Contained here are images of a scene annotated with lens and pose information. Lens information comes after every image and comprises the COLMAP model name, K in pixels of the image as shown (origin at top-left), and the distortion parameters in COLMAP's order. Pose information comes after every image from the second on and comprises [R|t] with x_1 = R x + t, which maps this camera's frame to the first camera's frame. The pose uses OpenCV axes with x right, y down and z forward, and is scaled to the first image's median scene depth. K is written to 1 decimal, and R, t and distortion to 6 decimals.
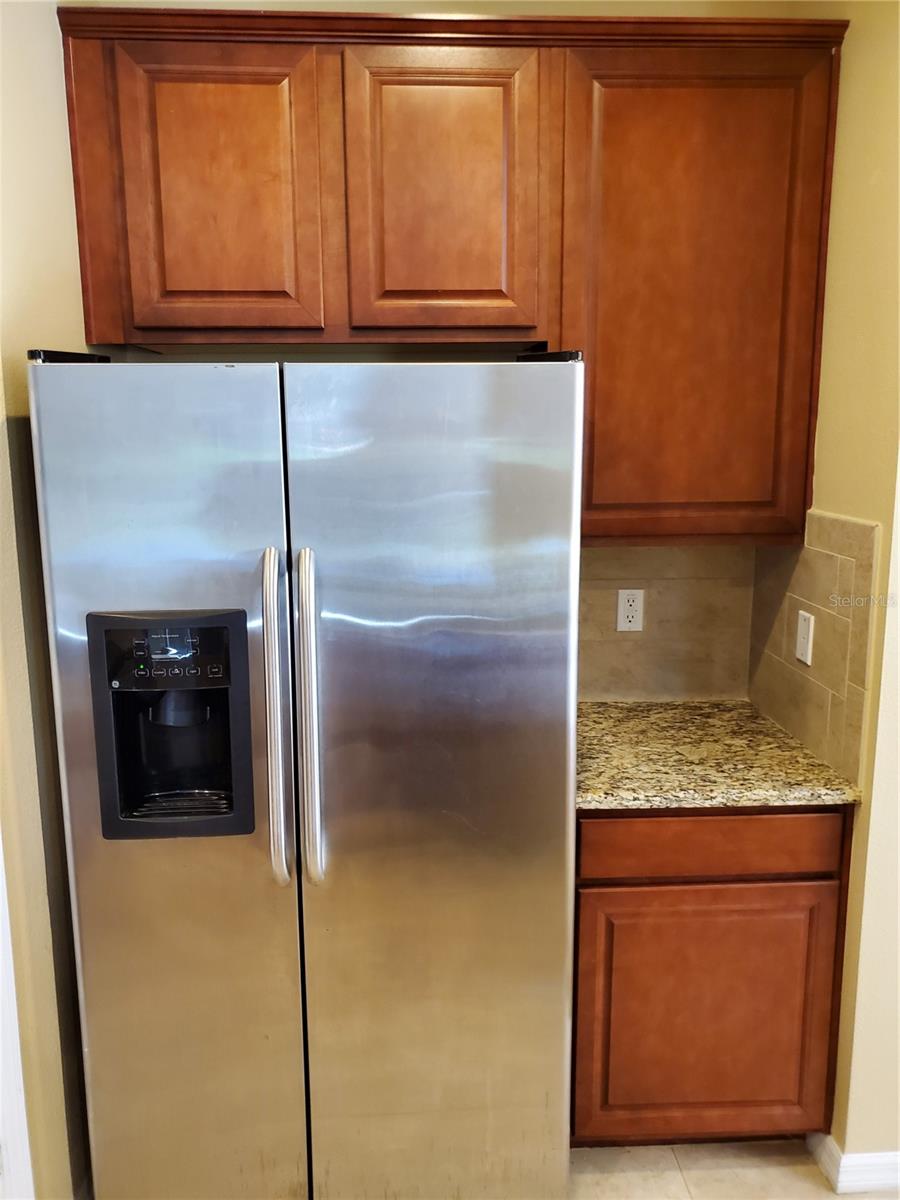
lens RADIAL K [[934.2, 0, 453.0], [0, 934.2, 598.2], [0, 0, 1]] dist [0.050622, -0.001707]
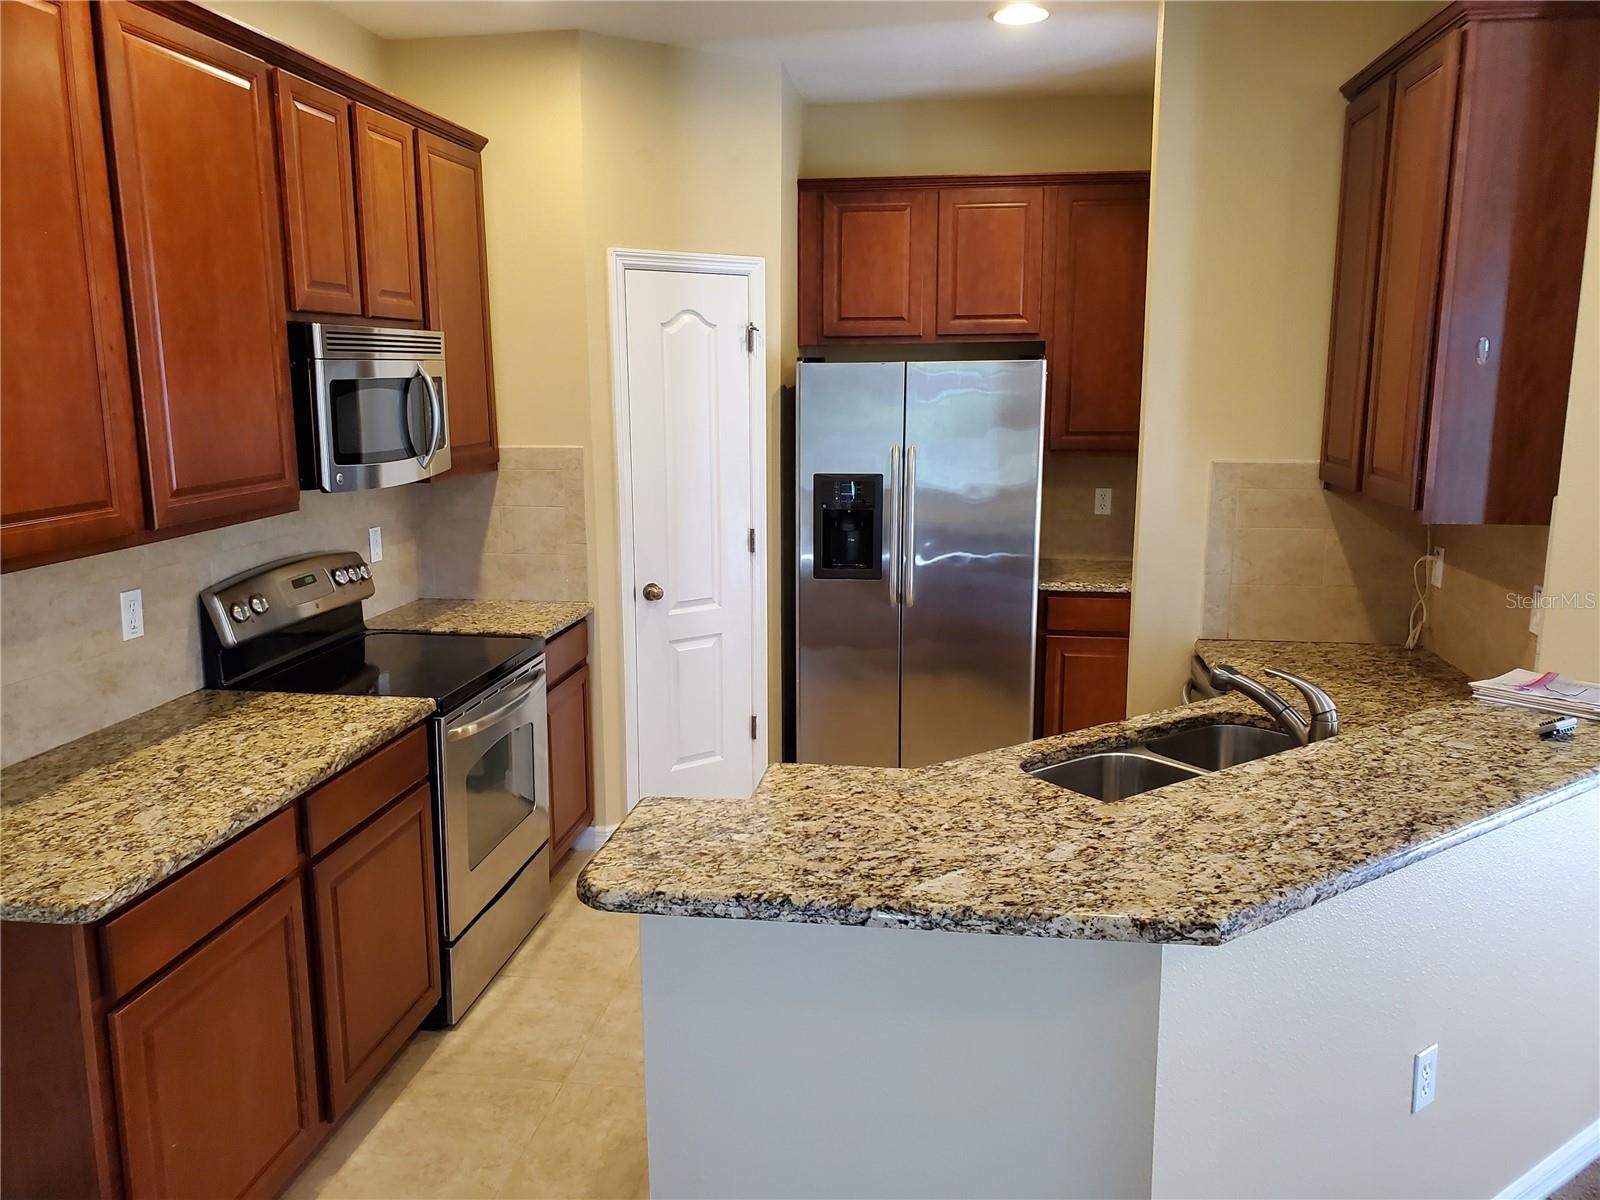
lens RADIAL K [[1245.6, 0, 797.7], [0, 1245.6, 604.6], [0, 0, 1]] dist [0.050622, -0.001707]
pose [[0.979831, 0.038699, -0.196043, 0.130699], [-0.037857, 0.999251, 0.008042, 0.241808], [0.196208, -0.000458, 0.980562, -1.519535]]
